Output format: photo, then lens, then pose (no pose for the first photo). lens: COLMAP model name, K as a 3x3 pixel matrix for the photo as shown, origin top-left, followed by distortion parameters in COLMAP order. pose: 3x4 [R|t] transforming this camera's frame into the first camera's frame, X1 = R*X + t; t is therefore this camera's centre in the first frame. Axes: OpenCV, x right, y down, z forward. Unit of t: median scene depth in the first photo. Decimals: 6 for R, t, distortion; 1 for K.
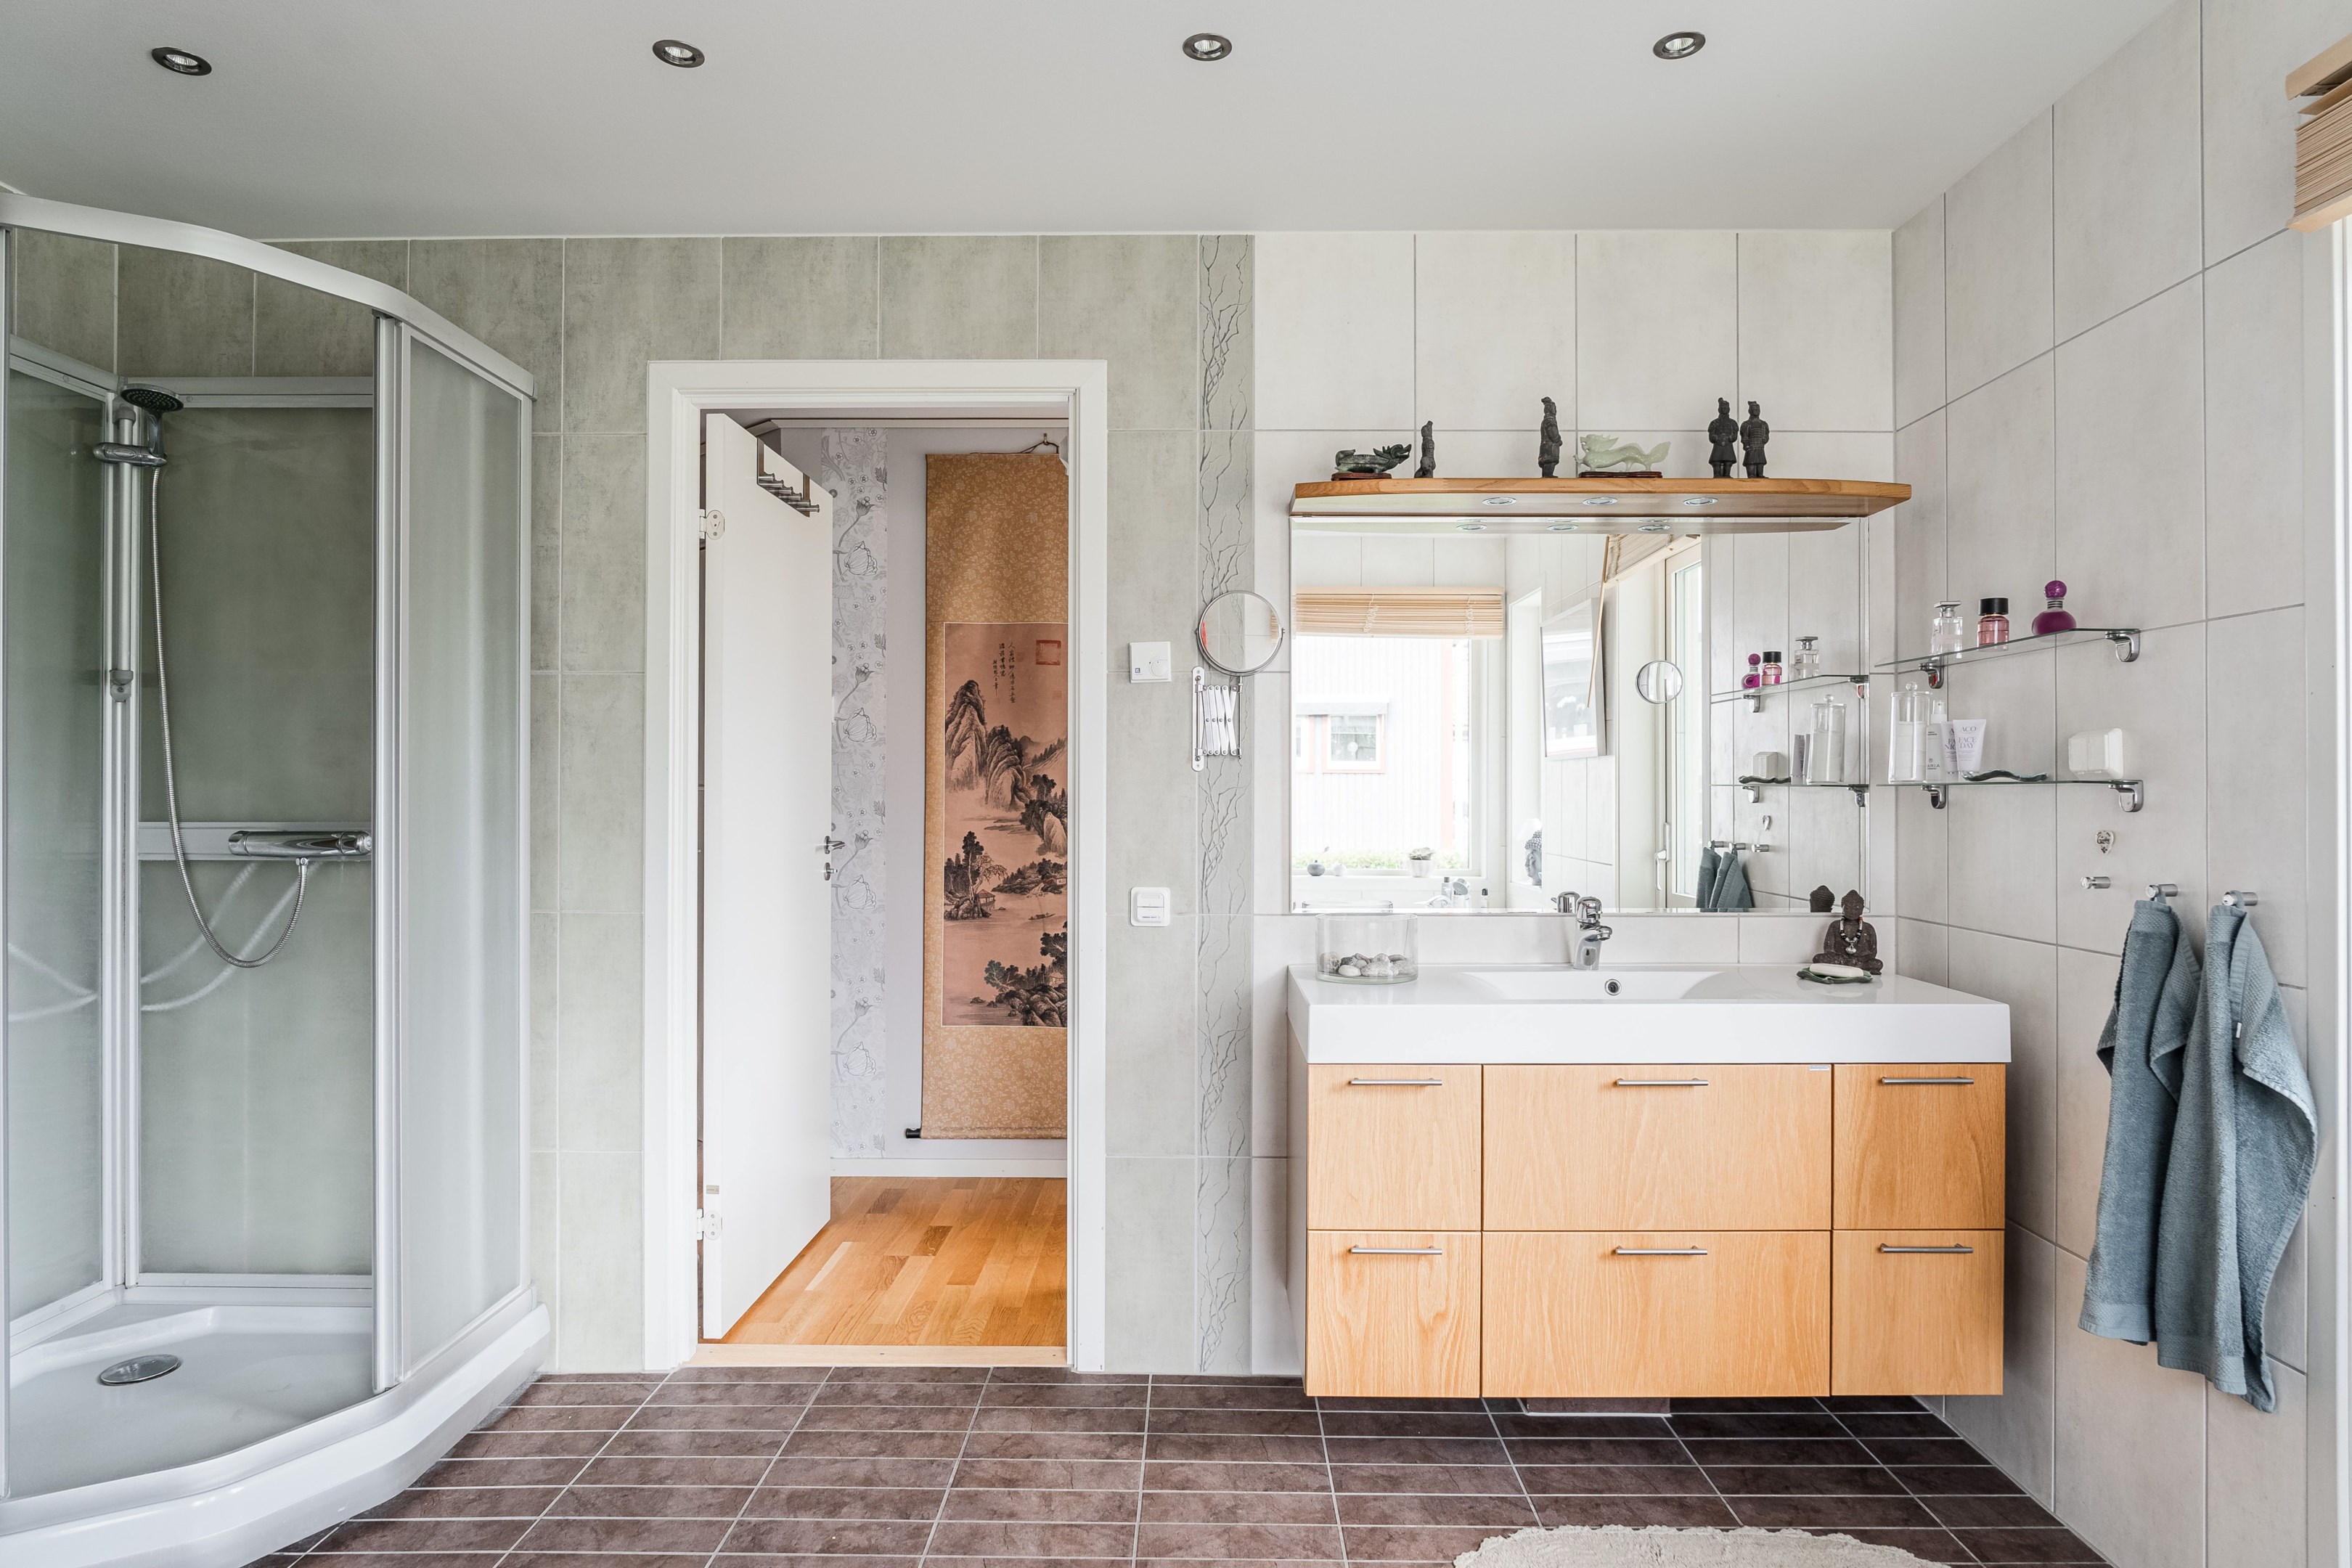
lens RADIAL K [[1346.0, 0, 1181.0], [0, 1346.0, 783.2], [0, 0, 1]] dist [-0.019690, 0.001213]
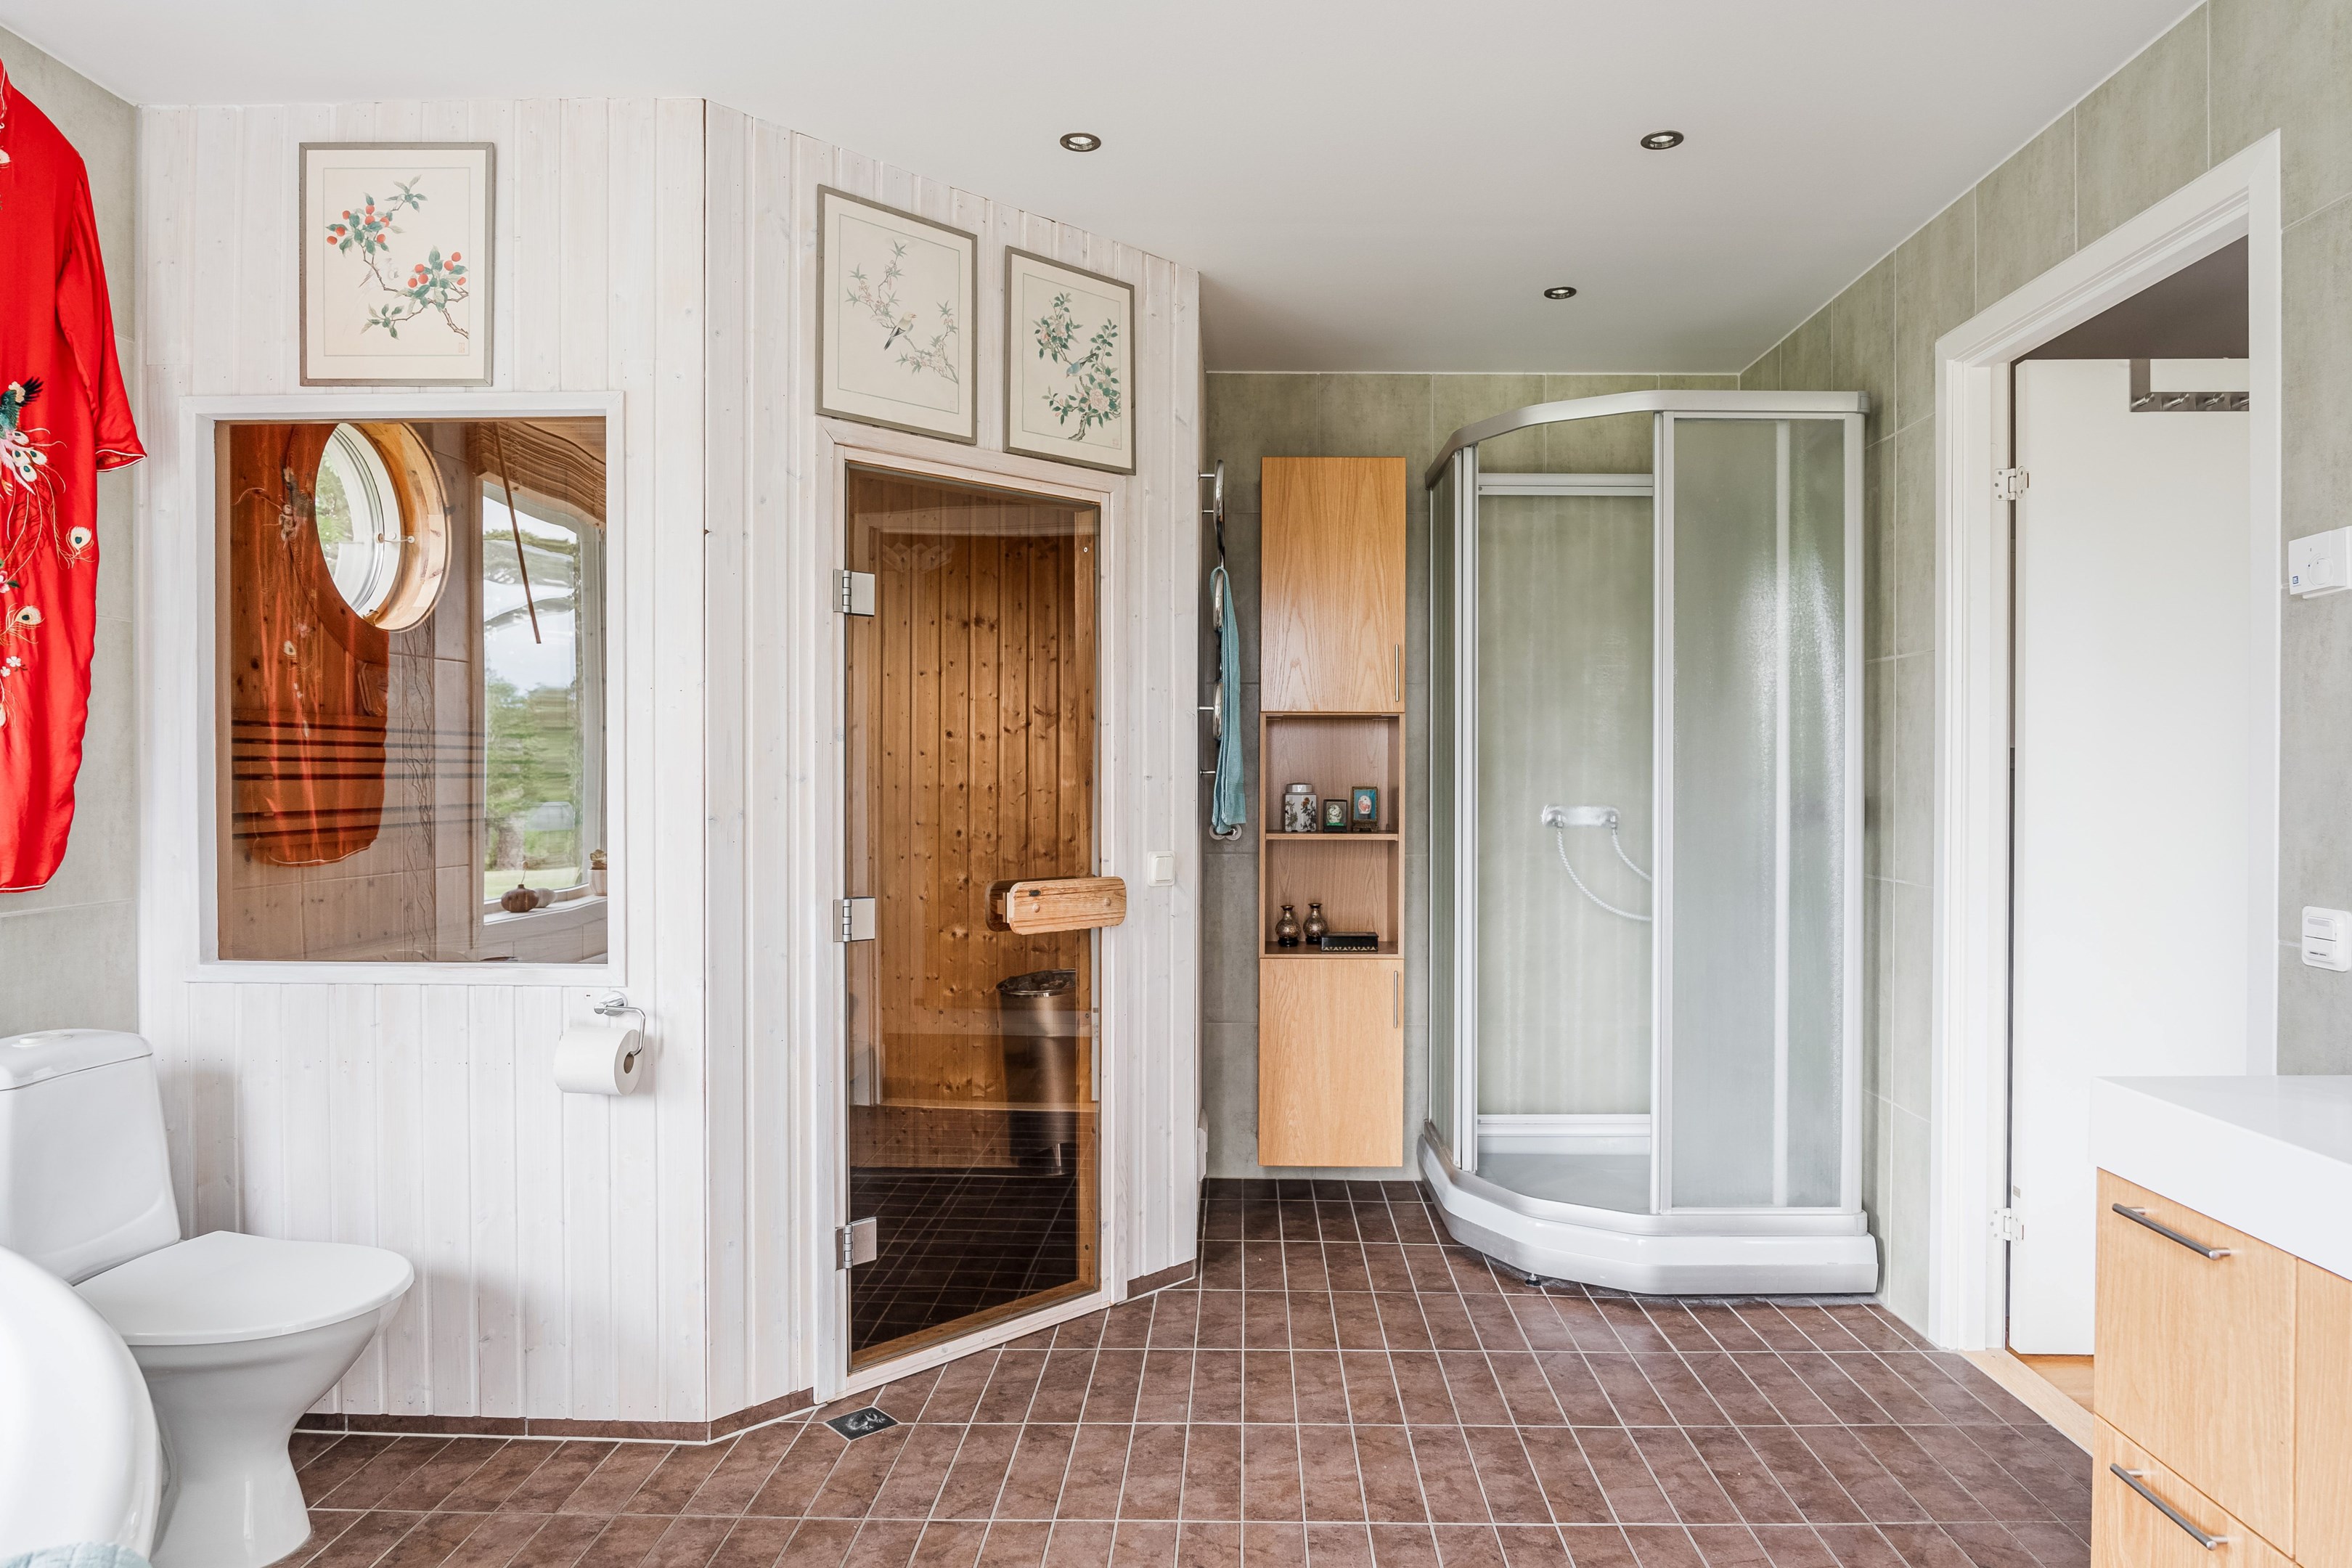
lens RADIAL K [[1346.0, 0, 1182.9], [0, 1346.0, 782.4], [0, 0, 1]] dist [-0.019690, 0.001213]
pose [[-0.012041, 0.005269, -0.999914, 0.629229], [0.001154, 0.999986, 0.005255, 0.011997], [0.999927, -0.001091, -0.012047, 0.457399]]
